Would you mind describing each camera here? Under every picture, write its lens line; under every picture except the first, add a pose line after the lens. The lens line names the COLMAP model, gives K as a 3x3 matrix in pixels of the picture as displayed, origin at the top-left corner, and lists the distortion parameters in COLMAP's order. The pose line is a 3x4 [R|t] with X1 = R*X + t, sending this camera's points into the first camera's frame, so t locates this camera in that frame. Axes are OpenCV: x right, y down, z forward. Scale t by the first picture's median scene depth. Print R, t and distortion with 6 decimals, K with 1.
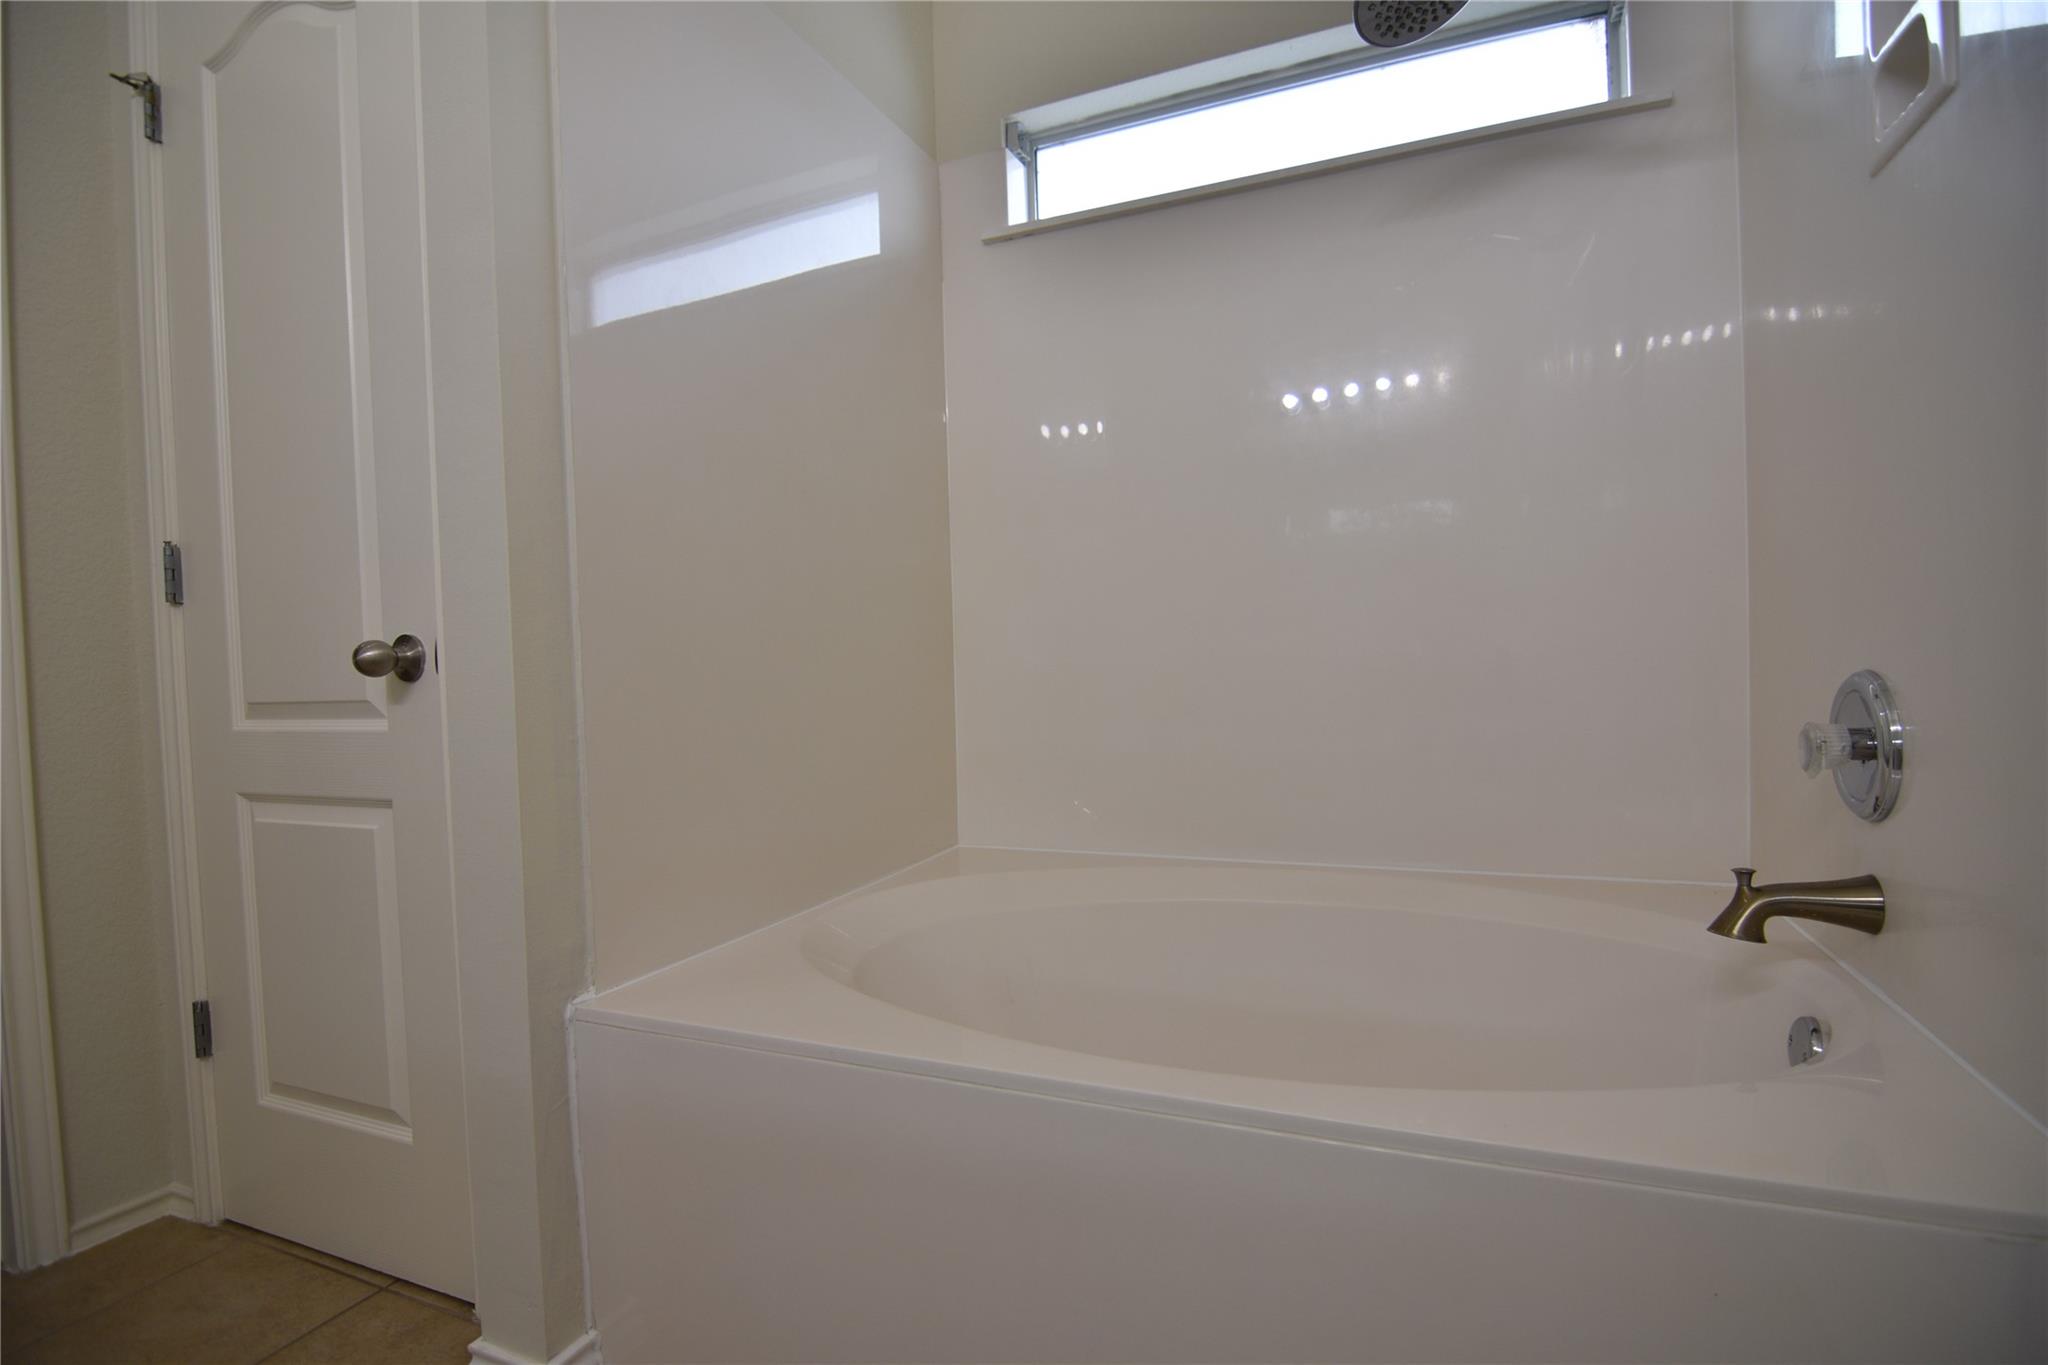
lens RADIAL K [[980.0, 0, 1042.1], [0, 980.0, 688.2], [0, 0, 1]] dist [-0.004487, -0.012220]
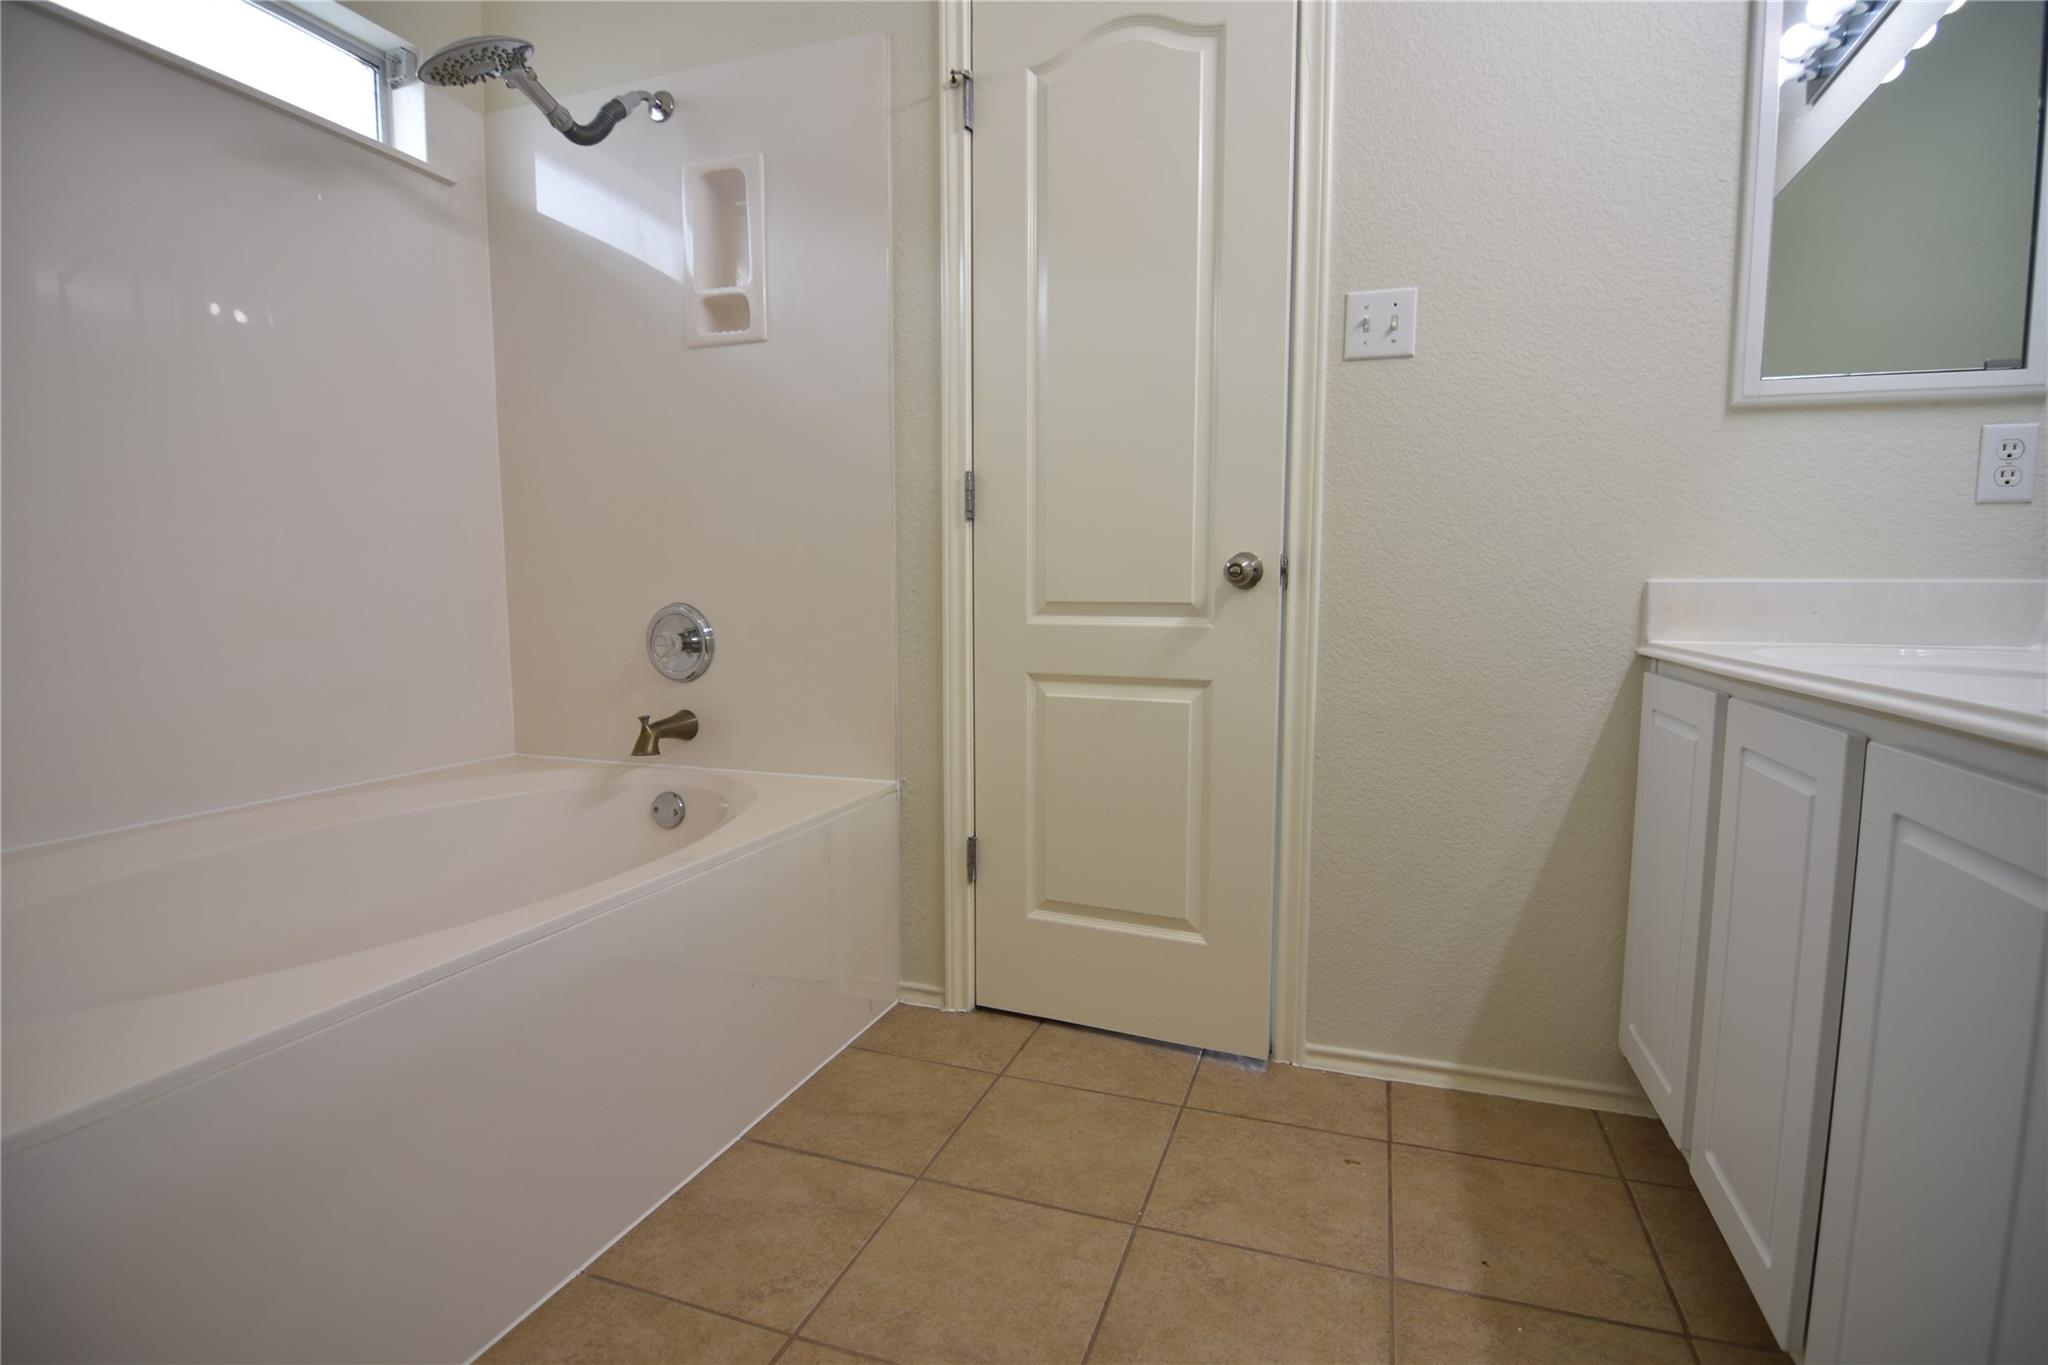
lens RADIAL K [[980.0, 0, 1042.1], [0, 980.0, 688.2], [0, 0, 1]] dist [-0.004487, -0.012220]
pose [[-0.091957, -0.061285, 0.993875, -1.126054], [0.025598, 0.997629, 0.063885, 0.041953], [-0.995434, 0.031316, -0.090170, 0.449962]]
